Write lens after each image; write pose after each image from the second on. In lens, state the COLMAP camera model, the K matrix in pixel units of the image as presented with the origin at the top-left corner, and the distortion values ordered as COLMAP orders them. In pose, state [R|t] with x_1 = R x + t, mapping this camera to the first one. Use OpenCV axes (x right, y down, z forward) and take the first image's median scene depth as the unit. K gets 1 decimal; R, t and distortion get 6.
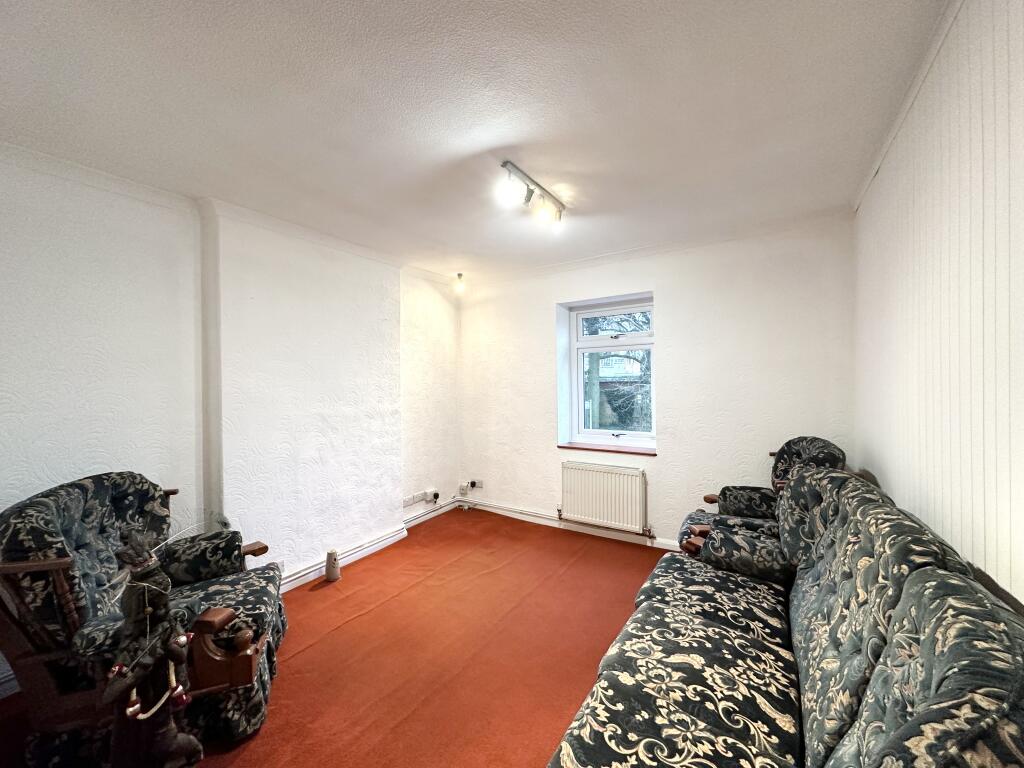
lens RADIAL K [[406.3, 0, 510.1], [0, 406.3, 383.3], [0, 0, 1]] dist [-0.003897, 0.000493]
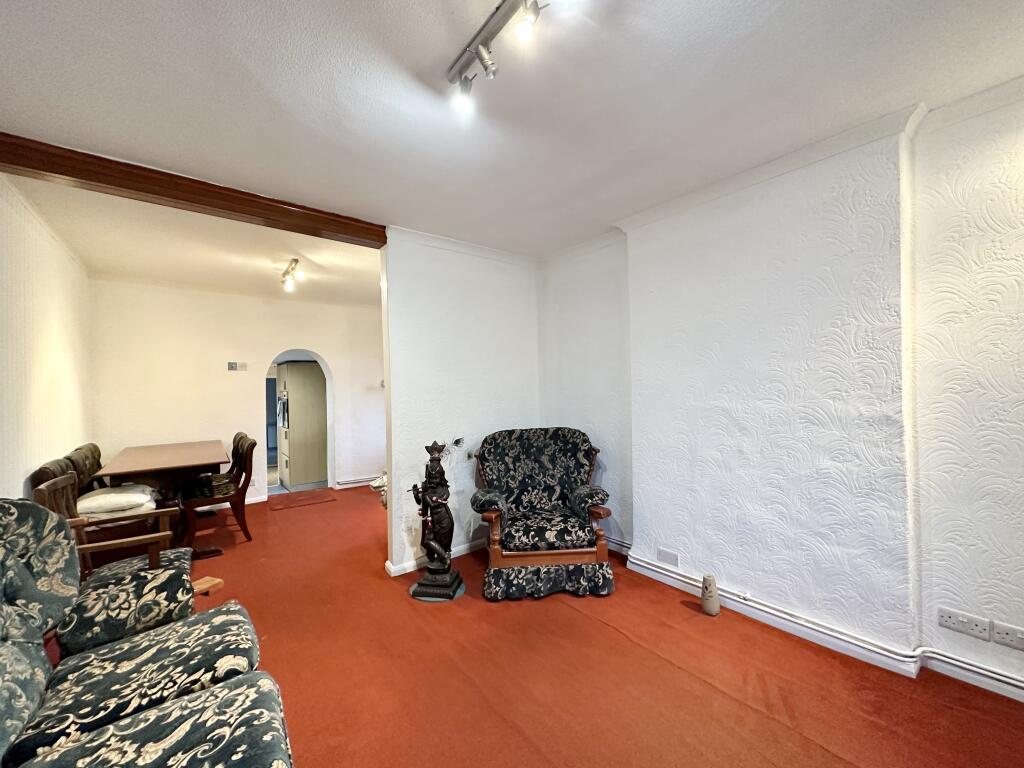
lens RADIAL K [[406.3, 0, 511.1], [0, 406.3, 389.2], [0, 0, 1]] dist [-0.003897, 0.000493]
pose [[-0.325660, 0.028495, -0.945057, 0.824274], [0.018974, 0.999541, 0.023599, 0.024549], [0.945296, -0.010247, -0.326052, 1.668727]]
